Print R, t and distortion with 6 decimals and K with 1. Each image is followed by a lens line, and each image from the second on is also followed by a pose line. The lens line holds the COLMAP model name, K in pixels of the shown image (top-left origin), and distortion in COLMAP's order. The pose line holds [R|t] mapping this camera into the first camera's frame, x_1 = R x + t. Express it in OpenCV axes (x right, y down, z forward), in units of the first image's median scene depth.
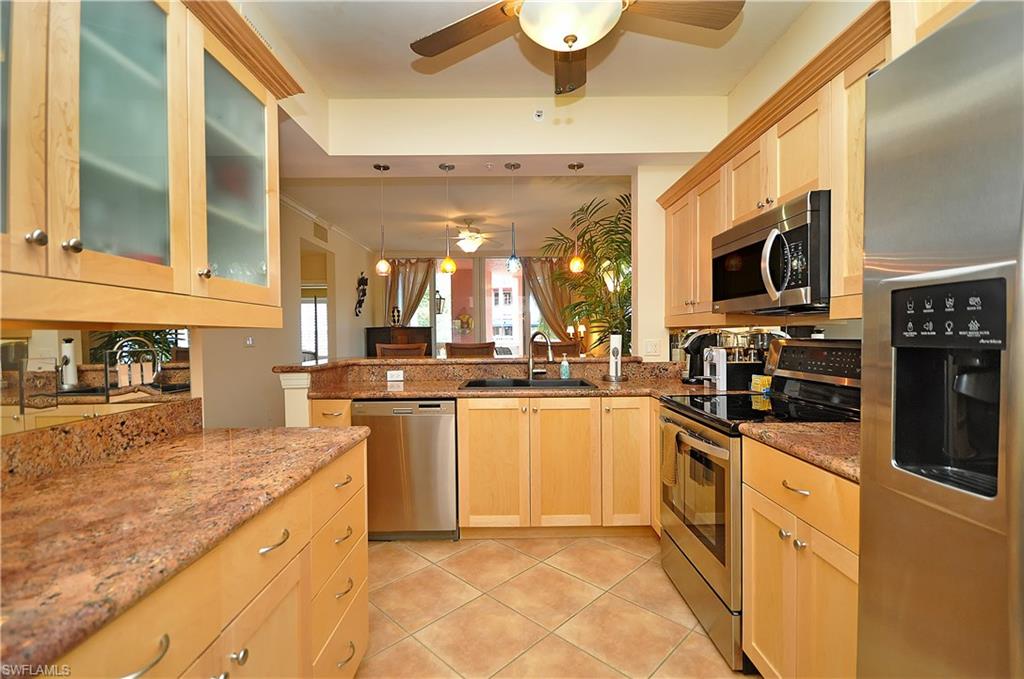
lens RADIAL K [[474.4, 0, 513.7], [0, 474.4, 338.5], [0, 0, 1]] dist [-0.000633, -0.000013]
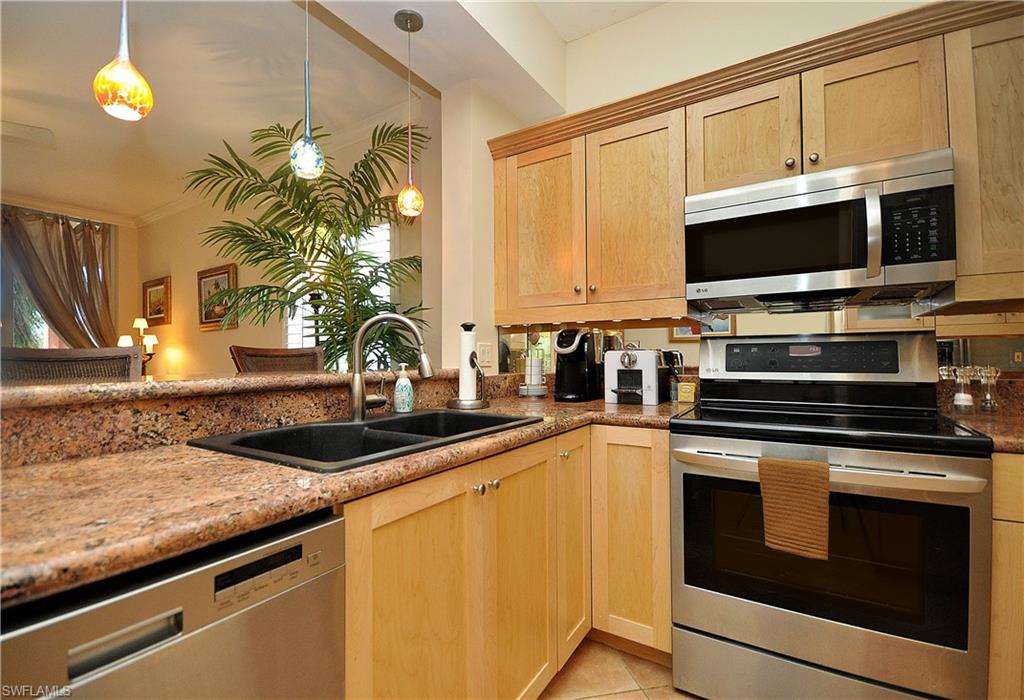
lens RADIAL K [[463.3, 0, 509.7], [0, 463.3, 353.3], [0, 0, 1]] dist [0.000509, -0.000022]
pose [[0.552580, 0.010614, 0.833392, -0.285742], [0.009872, 0.999765, -0.019278, 0.036656], [-0.833401, 0.018880, 0.552346, 0.712268]]
